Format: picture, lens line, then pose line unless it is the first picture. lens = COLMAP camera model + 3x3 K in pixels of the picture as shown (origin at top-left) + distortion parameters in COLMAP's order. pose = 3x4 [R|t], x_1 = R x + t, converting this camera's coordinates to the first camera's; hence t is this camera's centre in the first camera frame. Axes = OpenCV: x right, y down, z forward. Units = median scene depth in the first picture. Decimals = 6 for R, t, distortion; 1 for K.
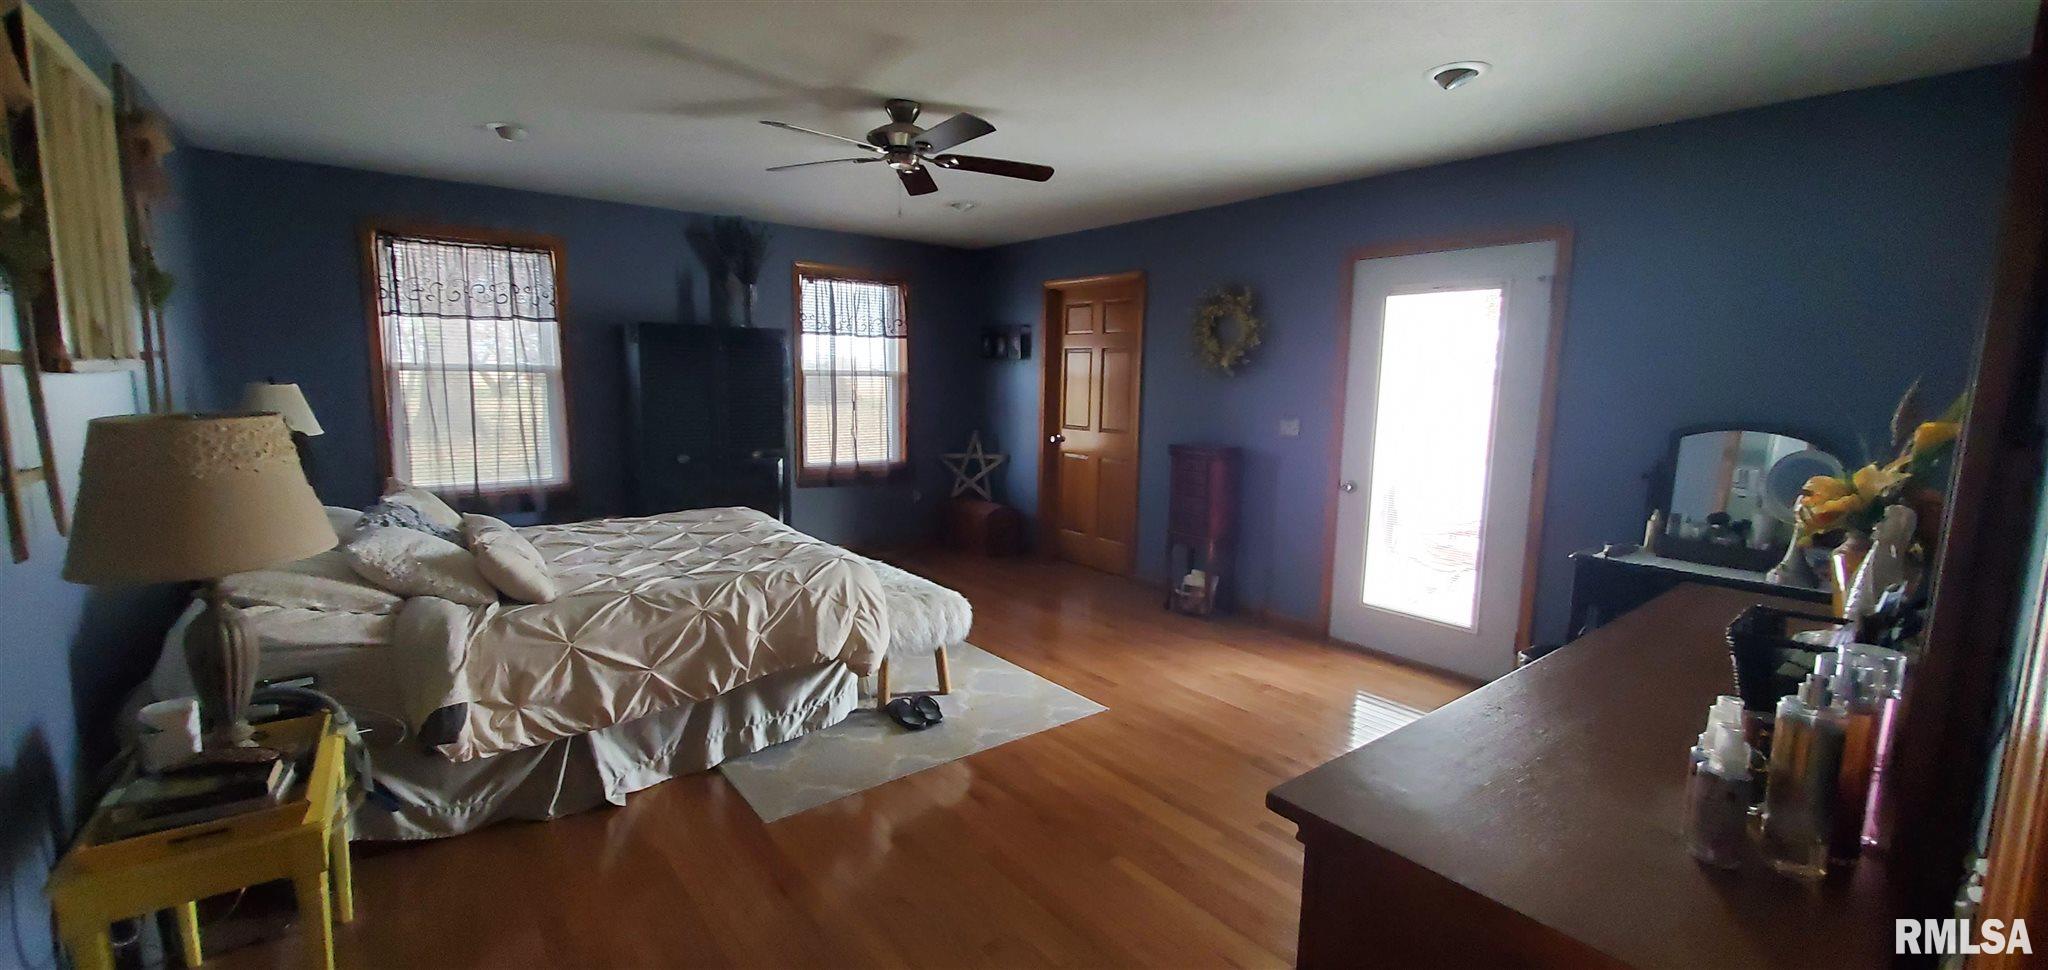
lens RADIAL K [[811.4, 0, 1011.9], [0, 811.4, 484.4], [0, 0, 1]] dist [-0.002283, -0.000222]
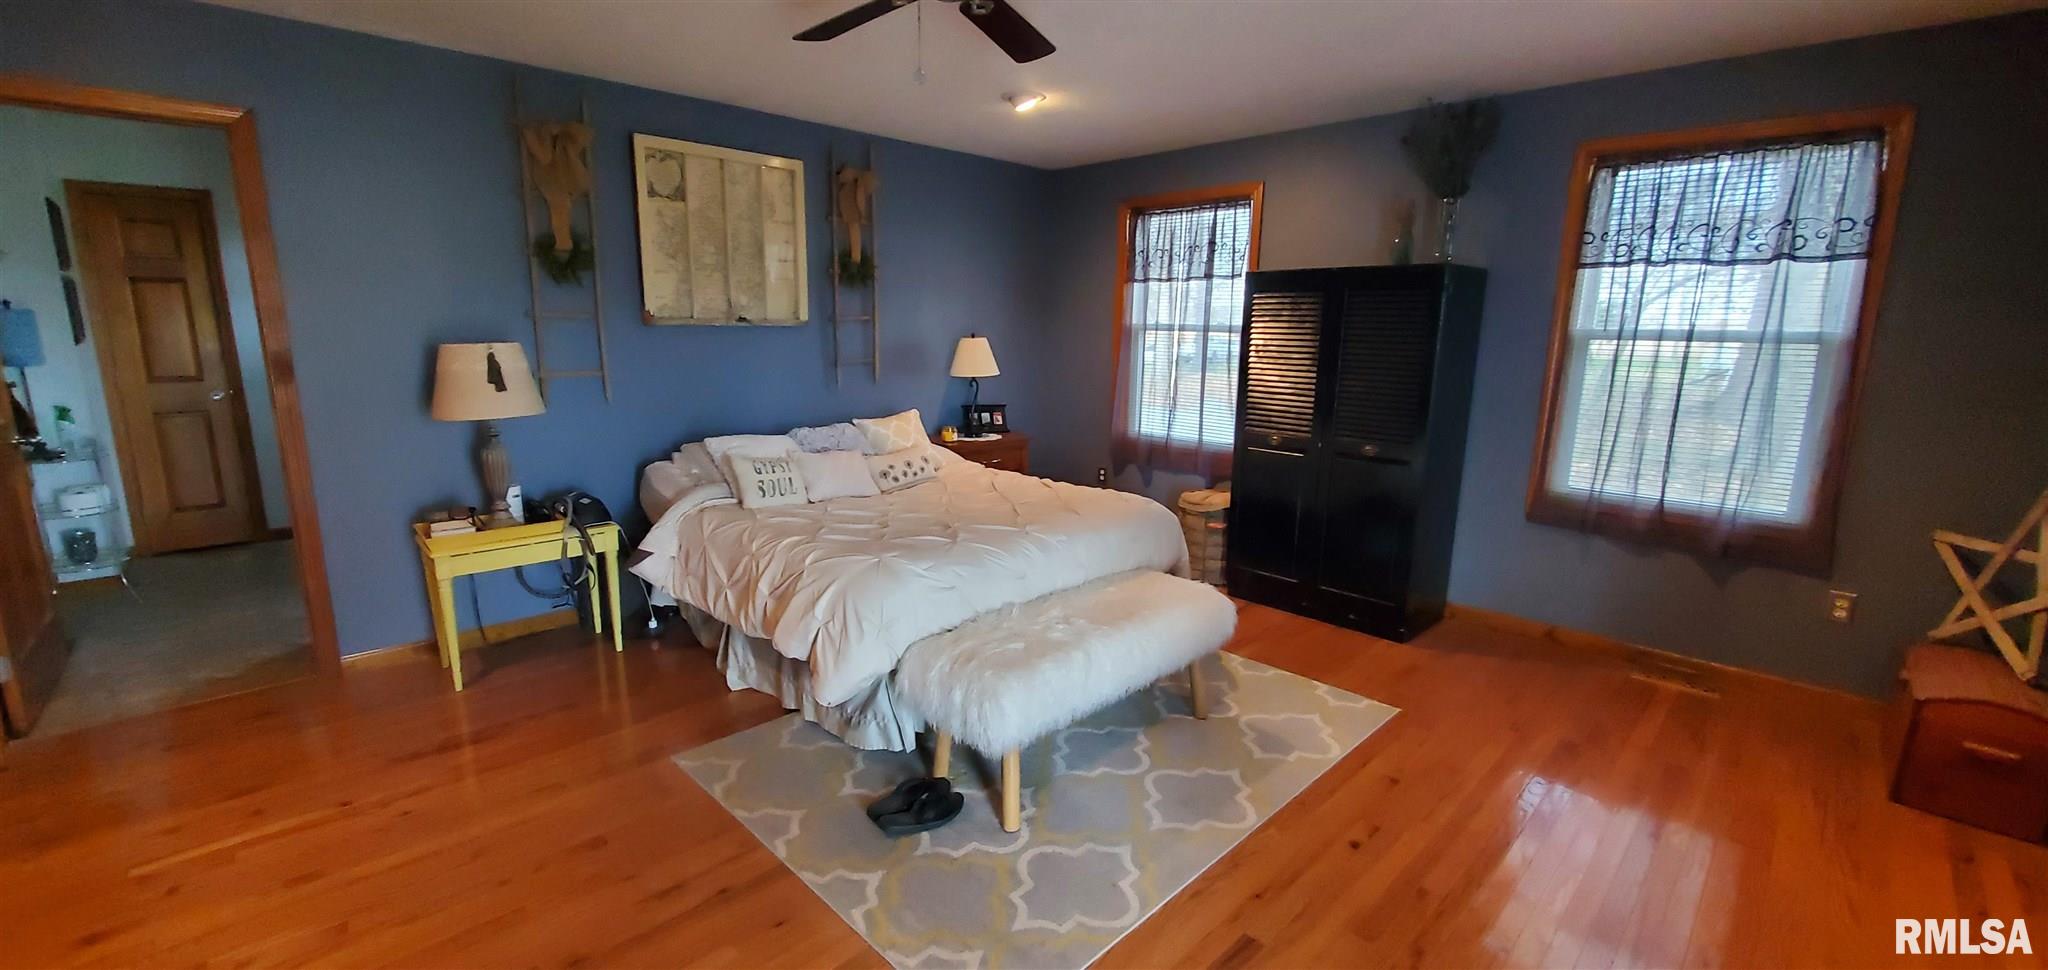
lens RADIAL K [[811.4, 0, 1011.9], [0, 811.4, 484.4], [0, 0, 1]] dist [-0.002283, -0.000222]
pose [[0.109252, 0.179555, -0.977662, 0.288047], [-0.144882, 0.975923, 0.163045, -0.065103], [0.983399, 0.123832, 0.132636, 0.510701]]
